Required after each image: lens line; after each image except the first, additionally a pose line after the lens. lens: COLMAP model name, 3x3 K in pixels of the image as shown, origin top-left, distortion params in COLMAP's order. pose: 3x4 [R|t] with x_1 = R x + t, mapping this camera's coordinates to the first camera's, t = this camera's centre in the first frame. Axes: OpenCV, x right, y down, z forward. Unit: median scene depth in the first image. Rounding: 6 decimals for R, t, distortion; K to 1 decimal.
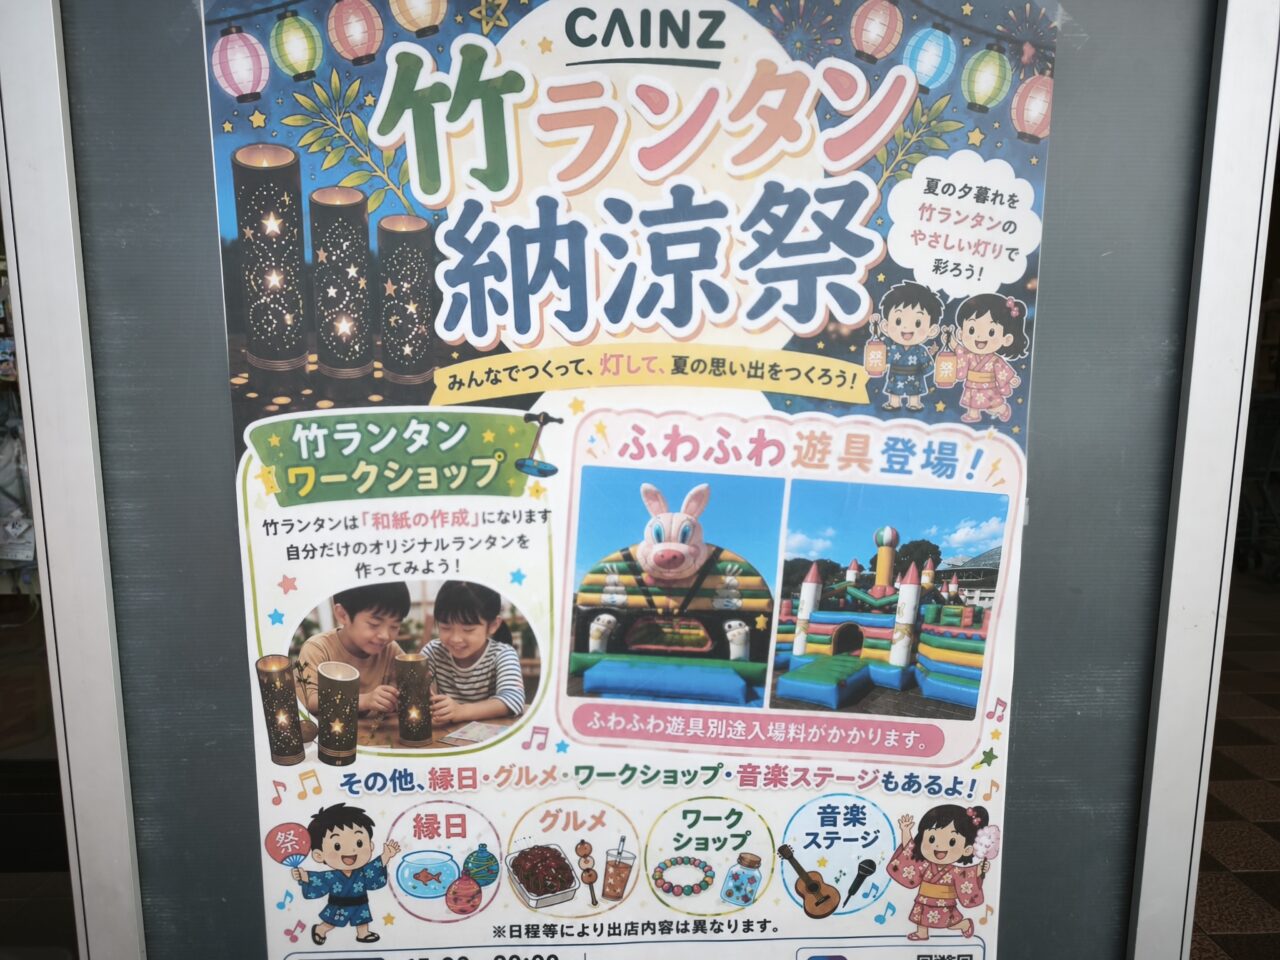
lens RADIAL K [[861.4, 0, 631.0], [0, 861.4, 509.9], [0, 0, 1]] dist [-0.001422, -0.001403]
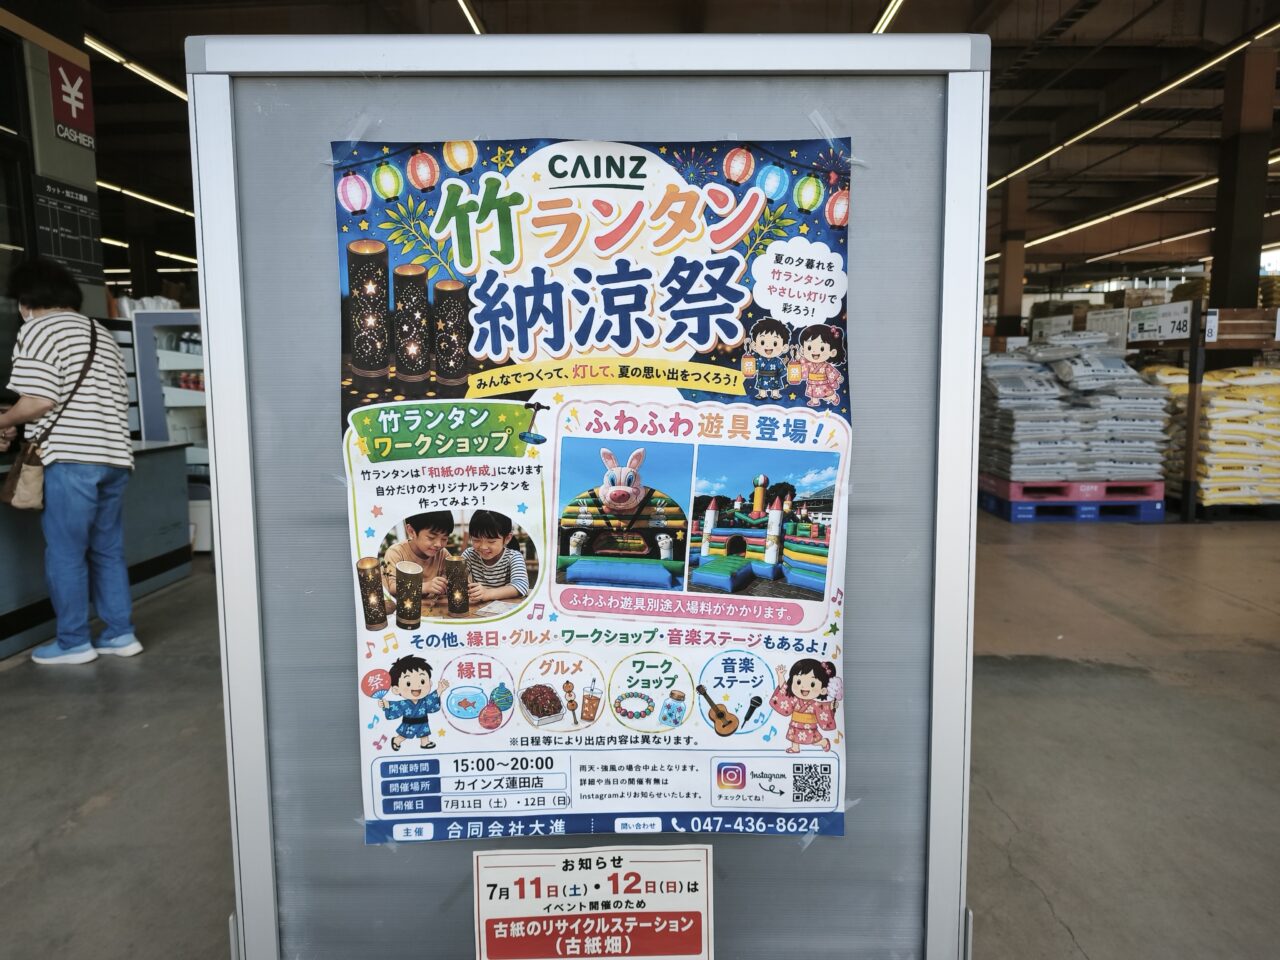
lens RADIAL K [[861.4, 0, 644.3], [0, 861.4, 476.4], [0, 0, 1]] dist [-0.001422, -0.001403]
pose [[0.997237, -0.020613, 0.071374, -0.022295], [0.024998, 0.997819, -0.061101, 0.121671], [-0.069958, 0.062716, 0.995576, -0.562827]]
